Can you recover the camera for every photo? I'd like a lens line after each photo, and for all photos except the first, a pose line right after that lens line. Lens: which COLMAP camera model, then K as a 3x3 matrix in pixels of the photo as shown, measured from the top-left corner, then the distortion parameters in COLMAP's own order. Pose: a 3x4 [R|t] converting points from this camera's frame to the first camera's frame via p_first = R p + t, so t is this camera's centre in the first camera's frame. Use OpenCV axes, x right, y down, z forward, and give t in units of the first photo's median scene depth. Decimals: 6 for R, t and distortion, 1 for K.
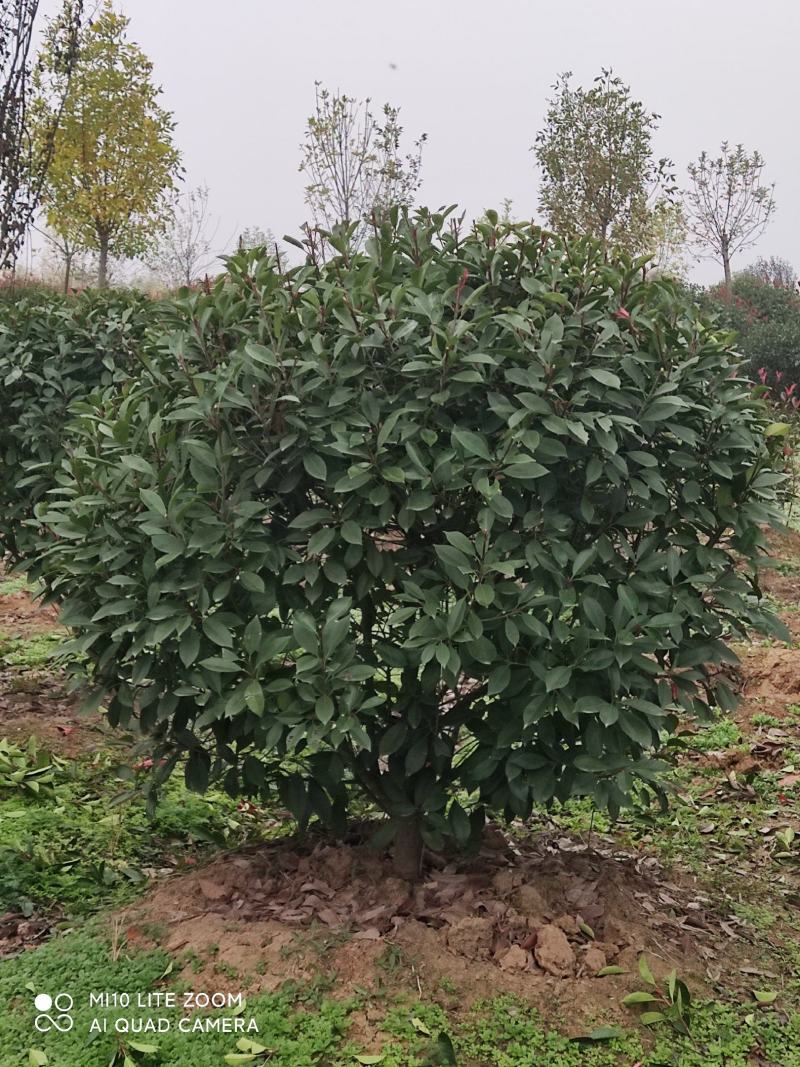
lens RADIAL K [[1785.4, 0, 398.0], [0, 1785.4, 525.3], [0, 0, 1]] dist [0.041112, 0.000000]
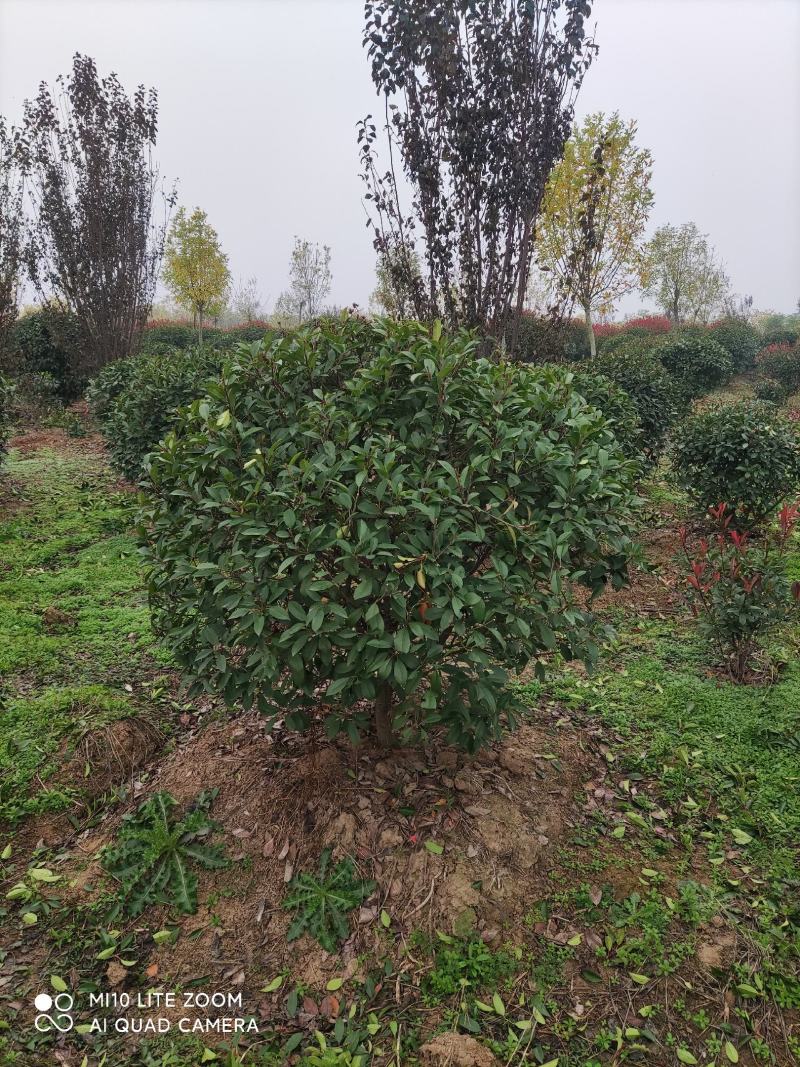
lens RADIAL K [[764.8, 0, 397.7], [0, 764.8, 534.4], [0, 0, 1]] dist [0.059644, -0.085870]
pose [[0.998896, -0.011487, 0.045547, 0.055294], [0.004796, 0.989511, 0.144381, -0.002057], [-0.046727, -0.144003, 0.988473, -0.110407]]
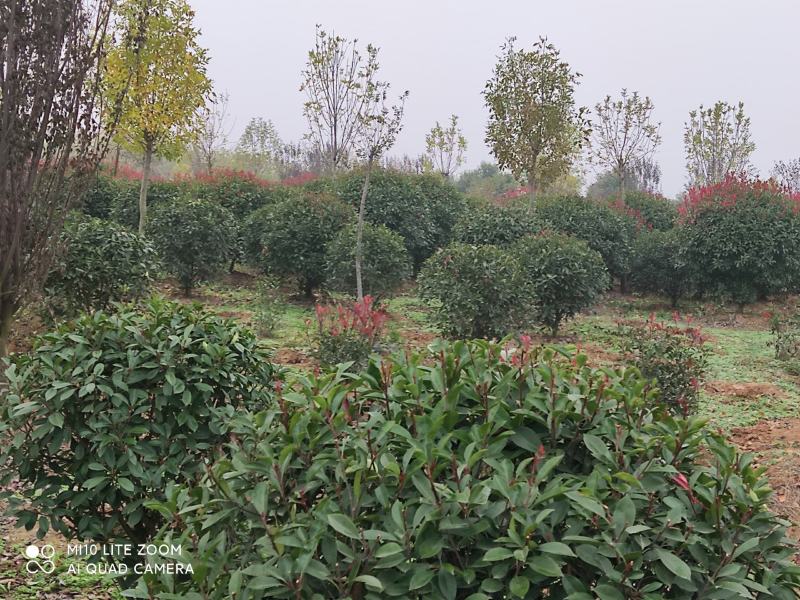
lens RADIAL K [[1338.6, 0, 395.7], [0, 1338.6, 301.0], [0, 0, 1]] dist [0.041112, 0.000000]
pose [[0.998144, 0.052490, 0.030869, -0.010665], [-0.051604, 0.998251, -0.028833, -0.028129], [-0.032329, 0.027186, 0.999107, 0.030486]]
